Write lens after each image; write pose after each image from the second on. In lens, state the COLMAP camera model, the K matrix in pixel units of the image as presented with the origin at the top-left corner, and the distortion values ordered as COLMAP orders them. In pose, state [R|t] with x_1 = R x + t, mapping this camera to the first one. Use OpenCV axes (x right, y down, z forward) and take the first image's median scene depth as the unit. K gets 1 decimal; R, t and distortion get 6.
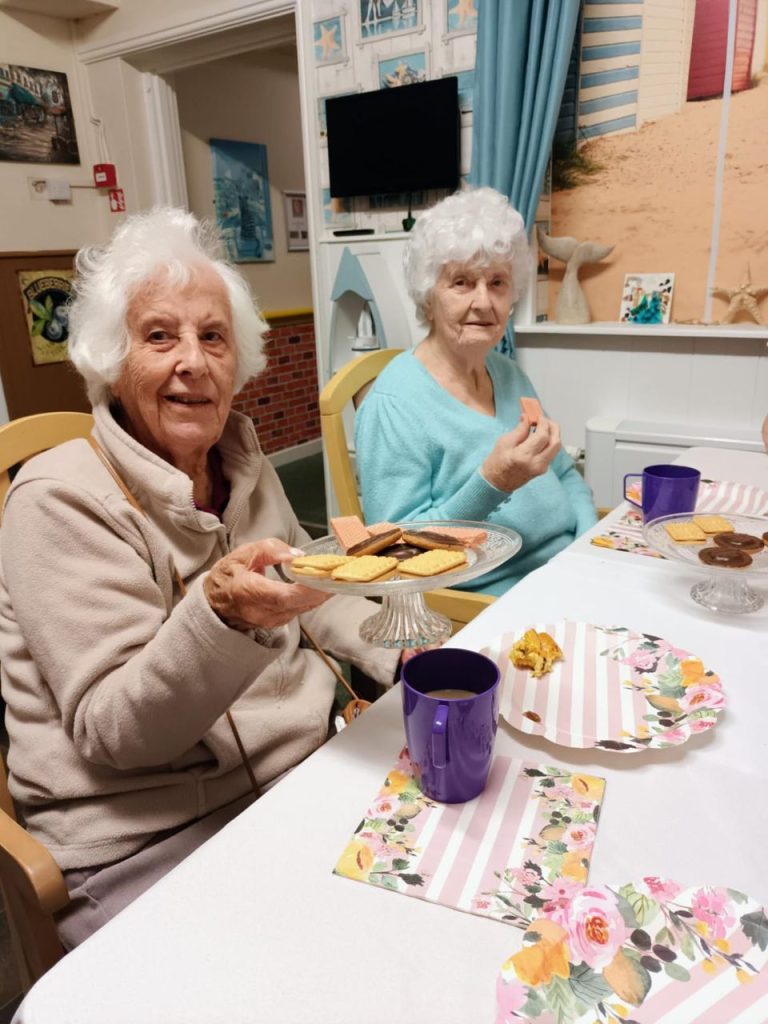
lens RADIAL K [[773.0, 0, 384.0], [0, 773.0, 512.0], [0, 0, 1]] dist [0.001810, 0.011768]
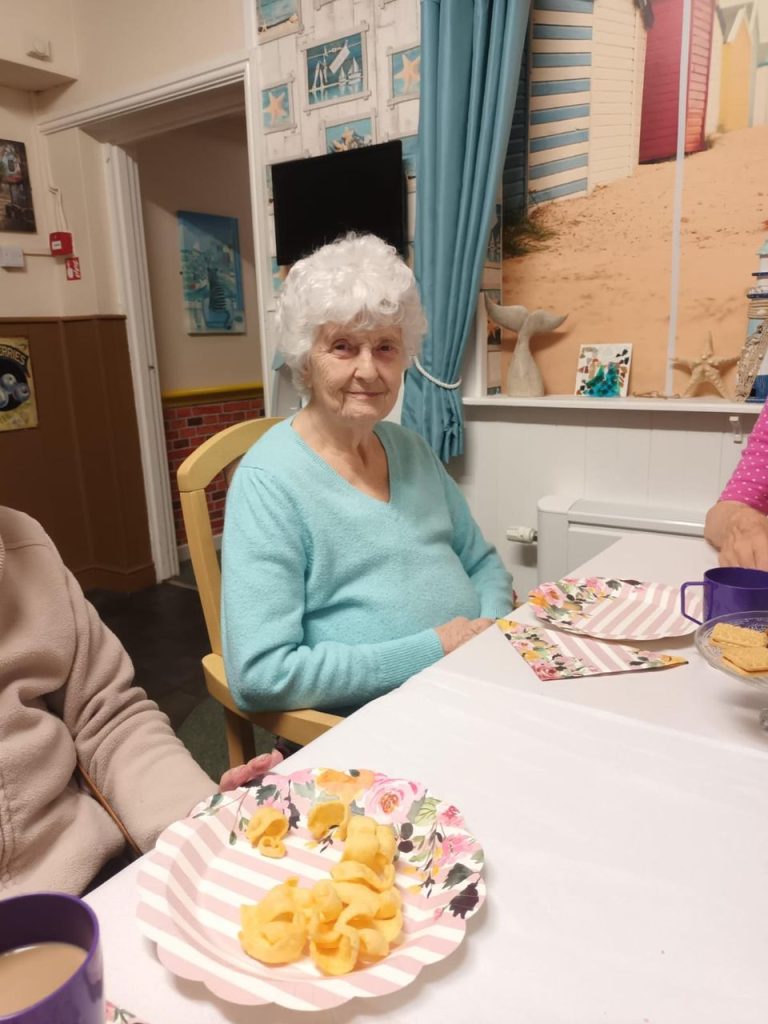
lens RADIAL K [[757.5, 0, 384.0], [0, 757.5, 512.0], [0, 0, 1]] dist [0.064490, -0.067560]
pose [[0.999899, 0.009740, -0.010304, 0.084193], [-0.010631, 0.995865, -0.090222, -0.019749], [0.009383, 0.090323, 0.995868, 0.096224]]
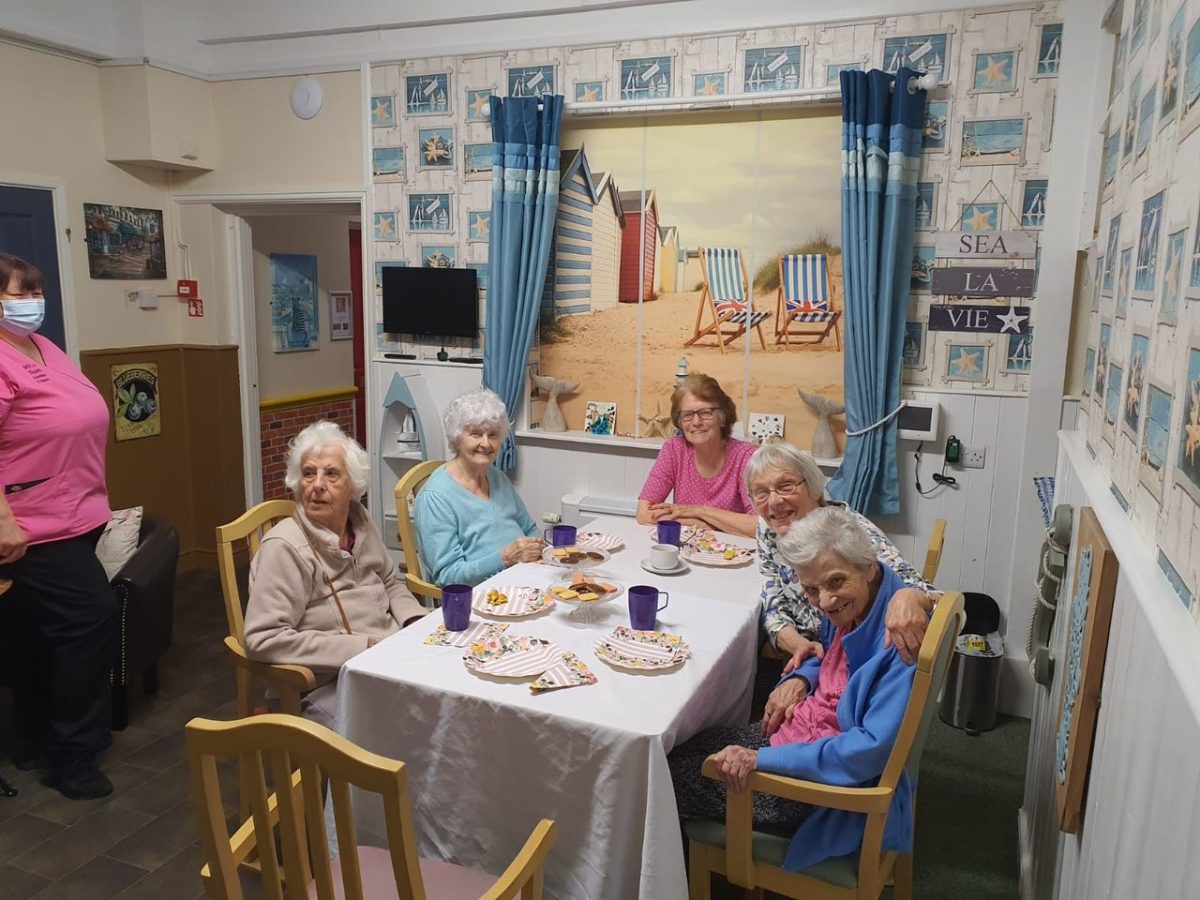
lens RADIAL K [[905.7, 0, 600.0], [0, 905.7, 450.0], [0, 0, 1]] dist [0.110157, -0.289576]
pose [[0.975675, 0.021386, 0.218175, -0.048199], [0.010038, 0.989828, -0.141911, 0.039228], [-0.218990, 0.140649, 0.965537, -0.690143]]
